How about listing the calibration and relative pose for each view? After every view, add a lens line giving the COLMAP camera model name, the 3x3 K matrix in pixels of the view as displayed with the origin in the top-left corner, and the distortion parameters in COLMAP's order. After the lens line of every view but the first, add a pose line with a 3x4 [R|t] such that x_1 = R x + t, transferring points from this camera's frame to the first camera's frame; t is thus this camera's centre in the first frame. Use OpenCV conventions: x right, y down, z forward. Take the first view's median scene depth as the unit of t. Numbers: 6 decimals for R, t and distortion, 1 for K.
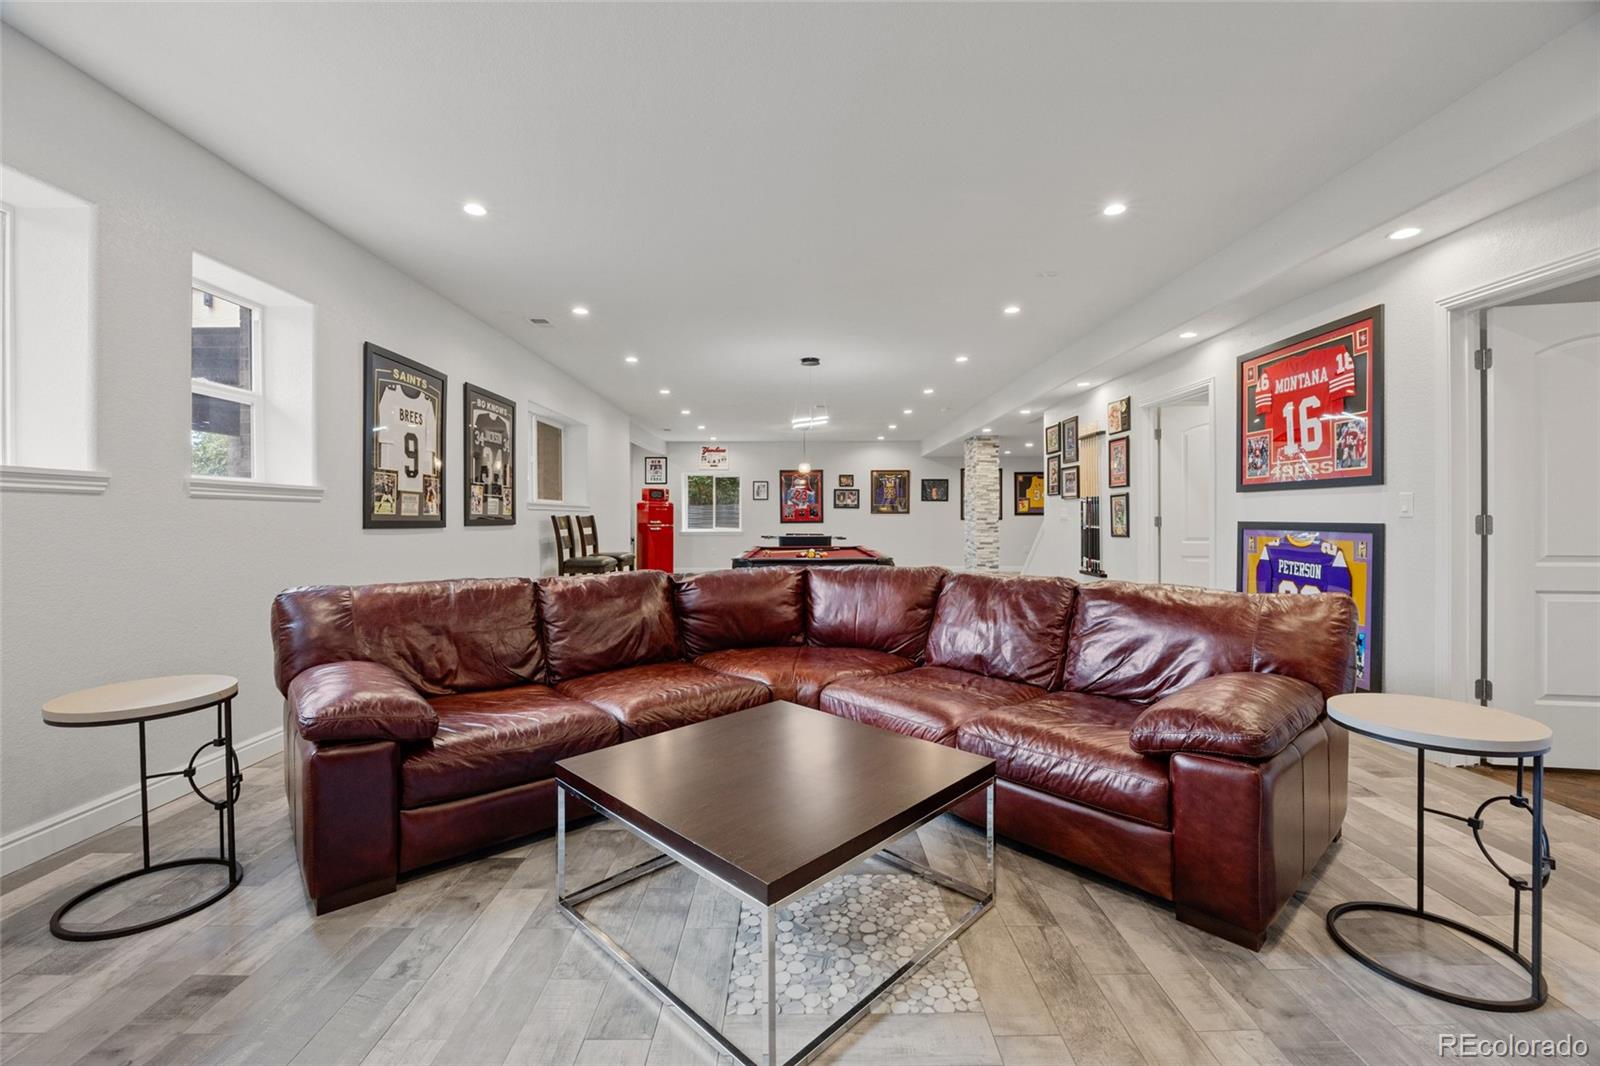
lens RADIAL K [[675.5, 0, 800.0], [0, 675.5, 533.0], [0, 0, 1]] dist [-0.000061, -0.000007]
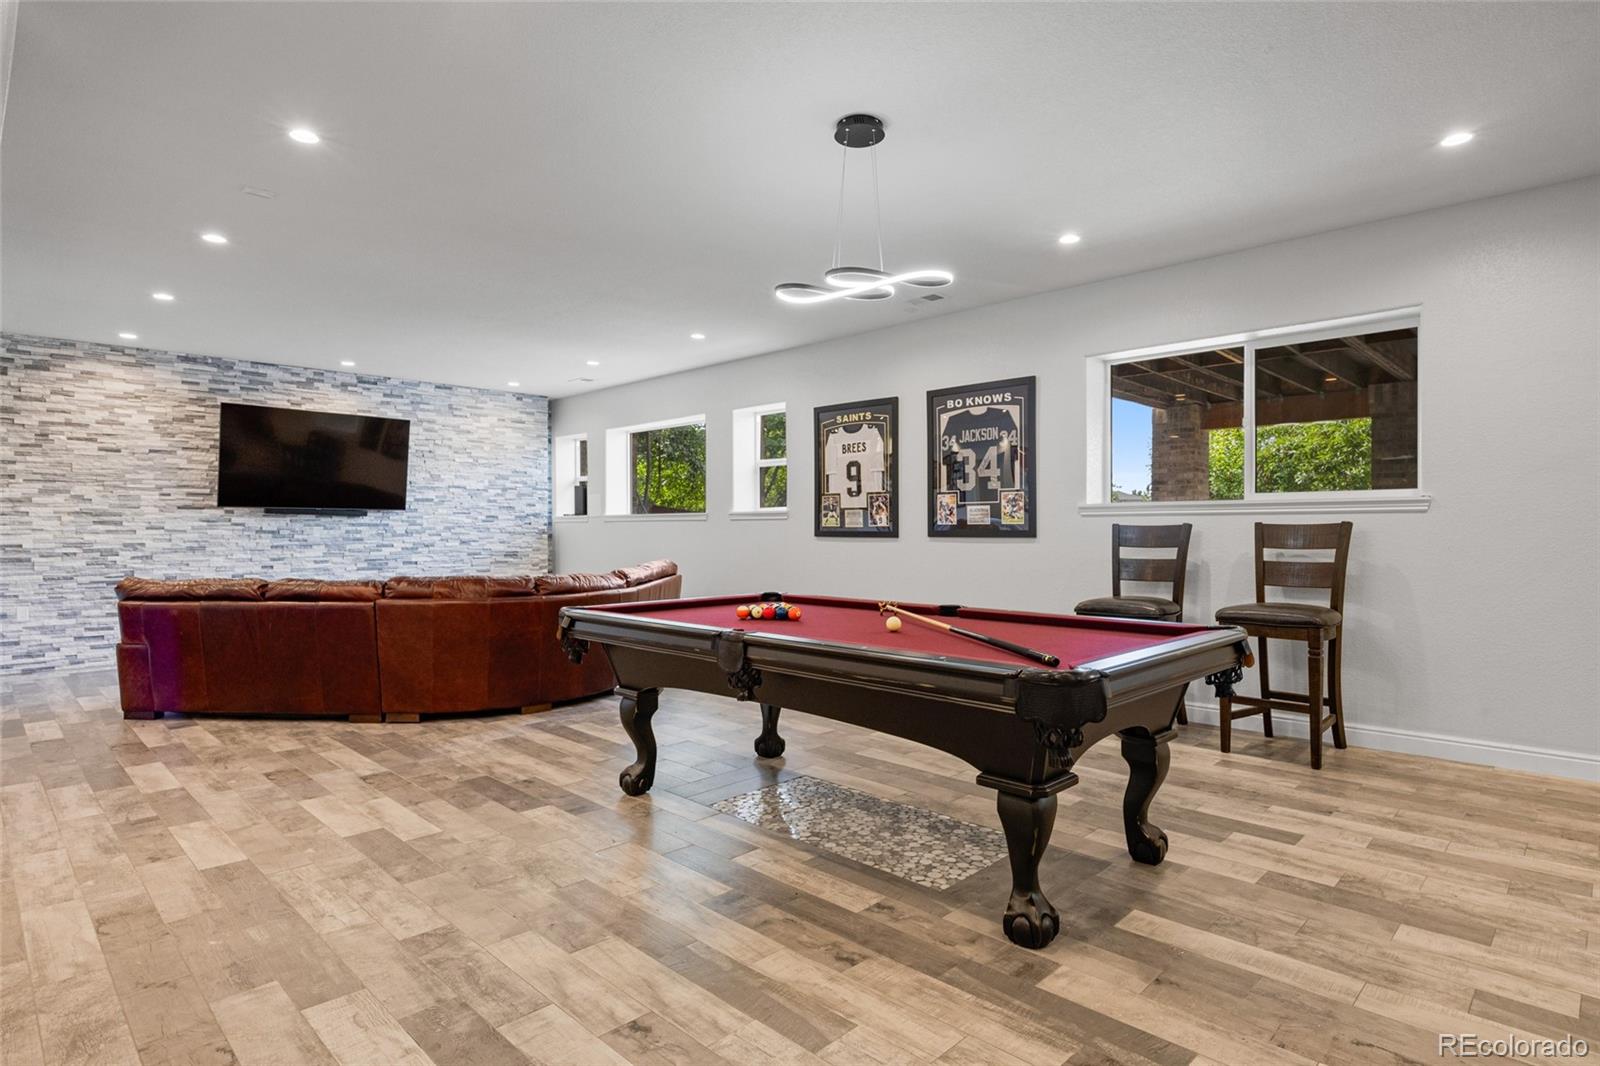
lens RADIAL K [[843.8, 0, 800.0], [0, 843.8, 533.0], [0, 0, 1]] dist [-0.002269, -0.001295]
pose [[-0.701662, 0.010935, -0.712426, 0.577436], [-0.007785, 0.999705, 0.023012, -0.048041], [0.712467, 0.021693, -0.701370, 1.939900]]
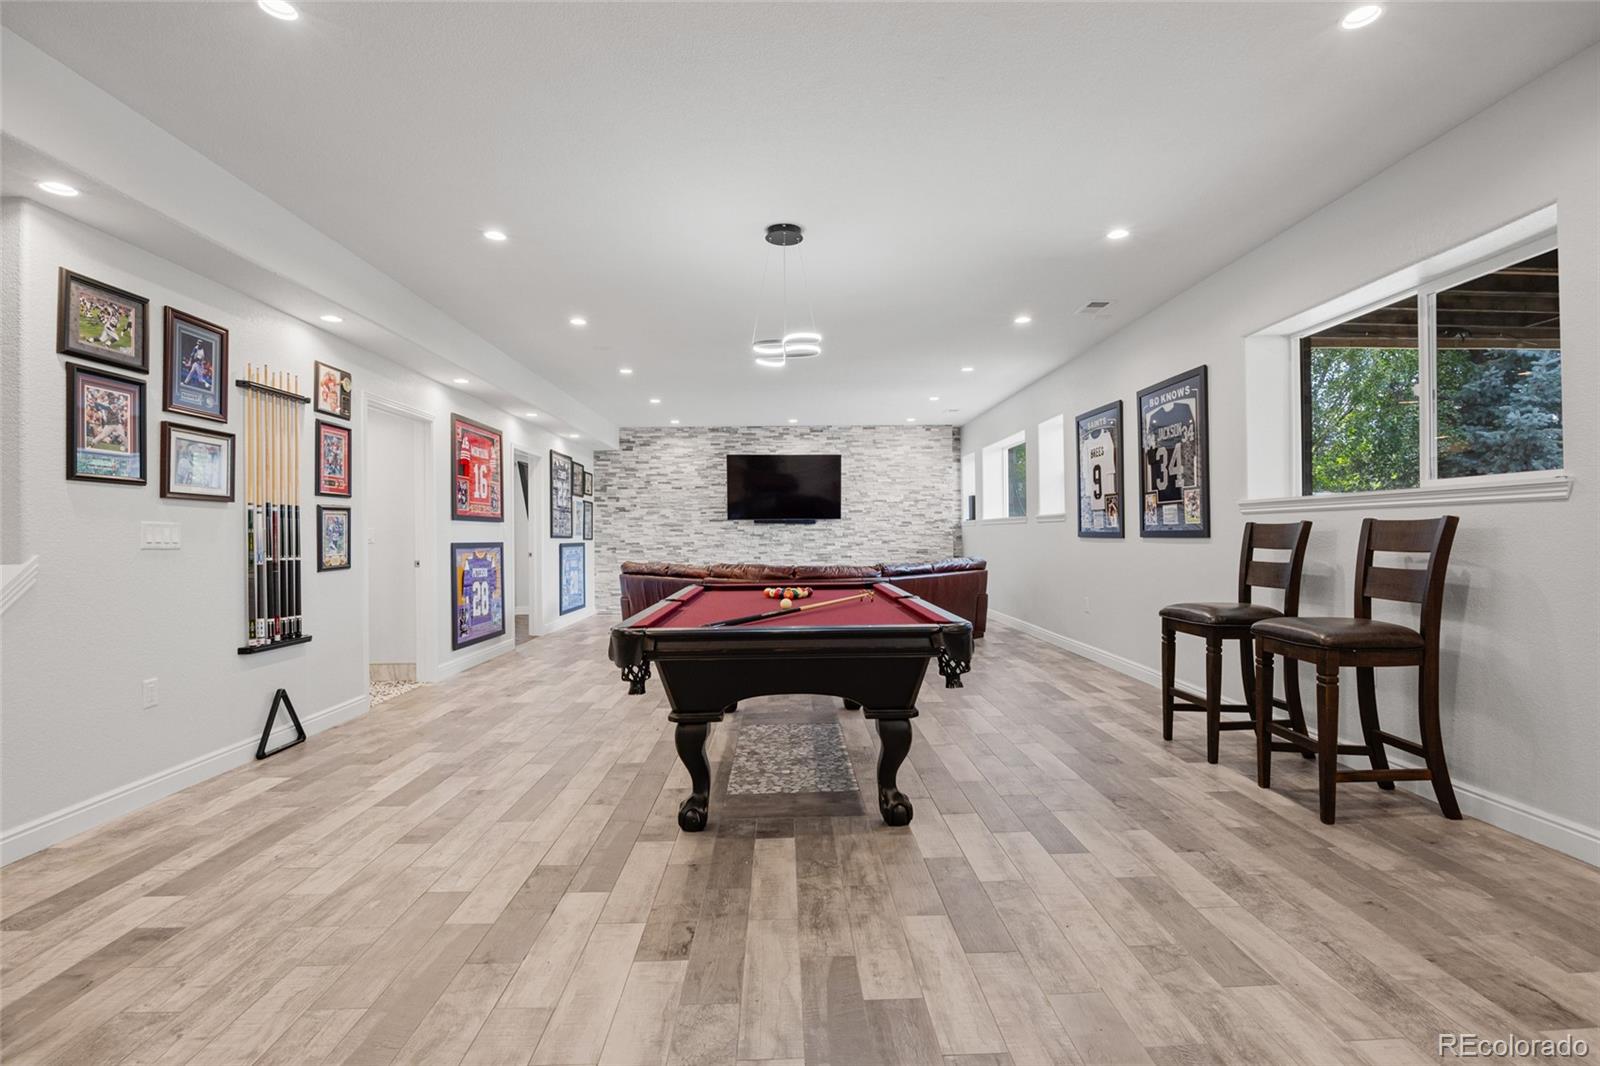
lens RADIAL K [[742.7, 0, 800.0], [0, 742.7, 533.0], [0, 0, 1]] dist [-0.012152, 0.000061]
pose [[-0.999482, 0.016341, -0.027735, 0.036594], [0.015842, 0.999710, 0.018129, -0.049414], [0.028023, 0.017680, -0.999451, 2.315595]]
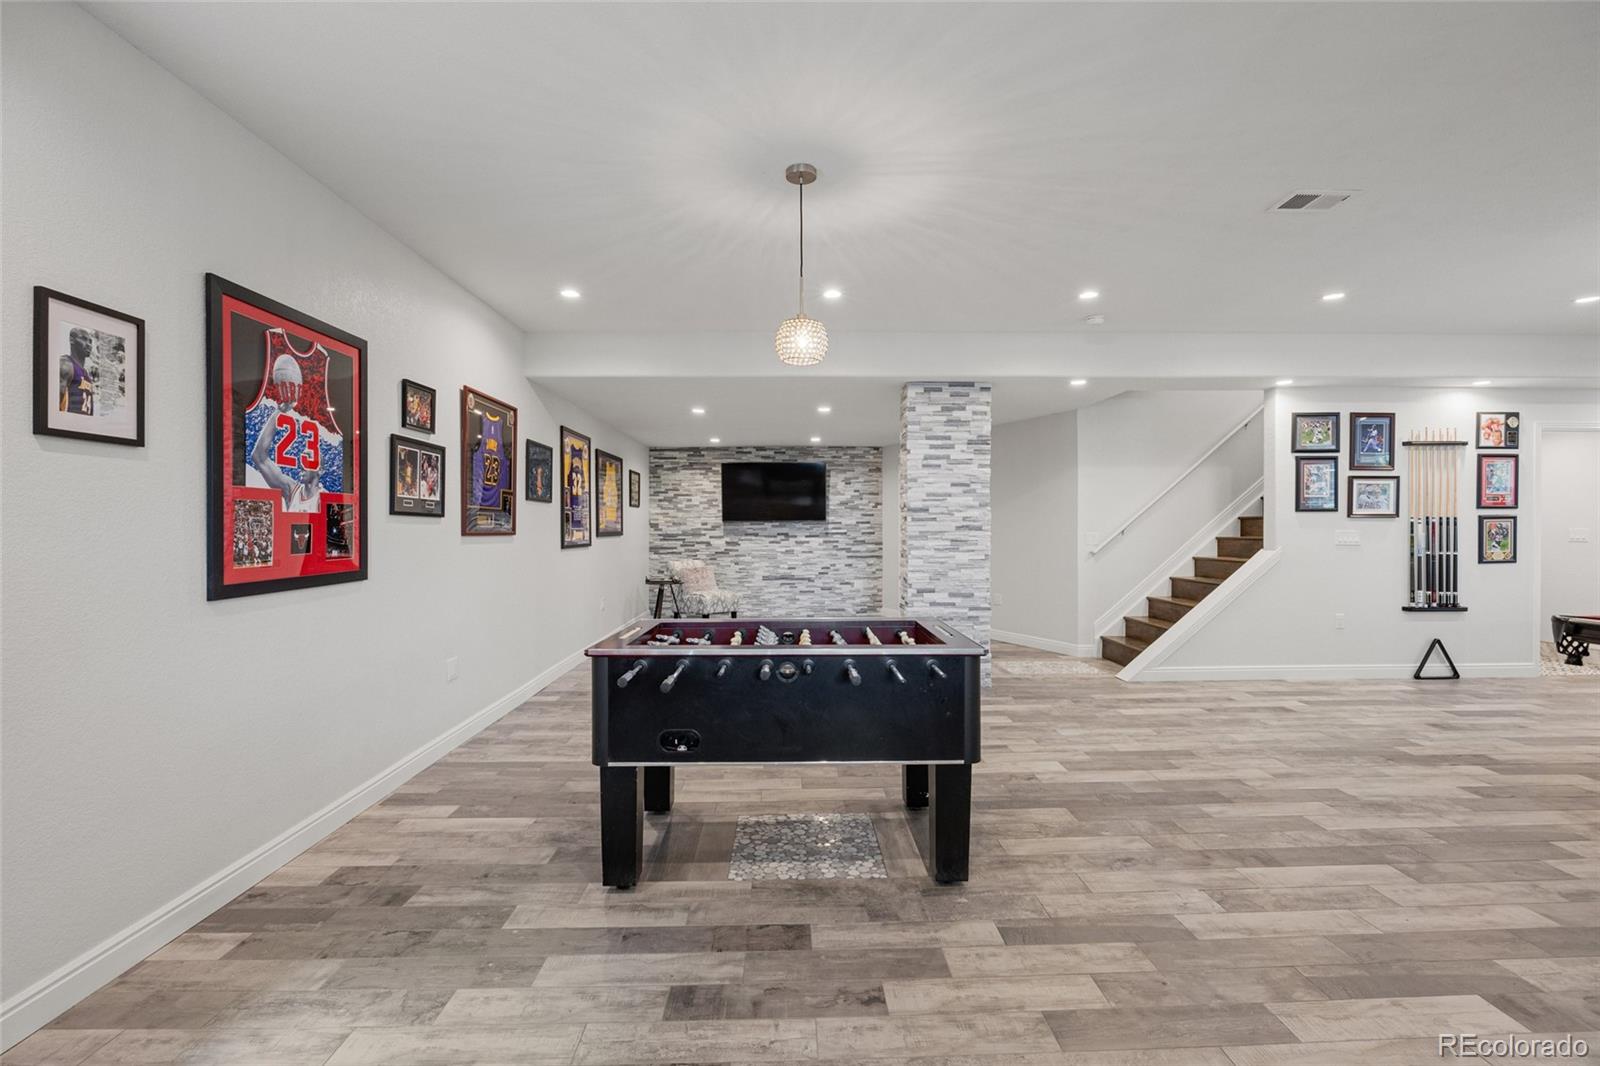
lens RADIAL K [[738.0, 0, 800.0], [0, 738.0, 533.0], [0, 0, 1]] dist [-0.000792, -0.000186]
pose [[-0.032123, -0.004863, 0.999472, -0.645663], [0.025138, 0.999668, 0.005672, -0.084308], [-0.999168, 0.025307, -0.031990, 2.604077]]
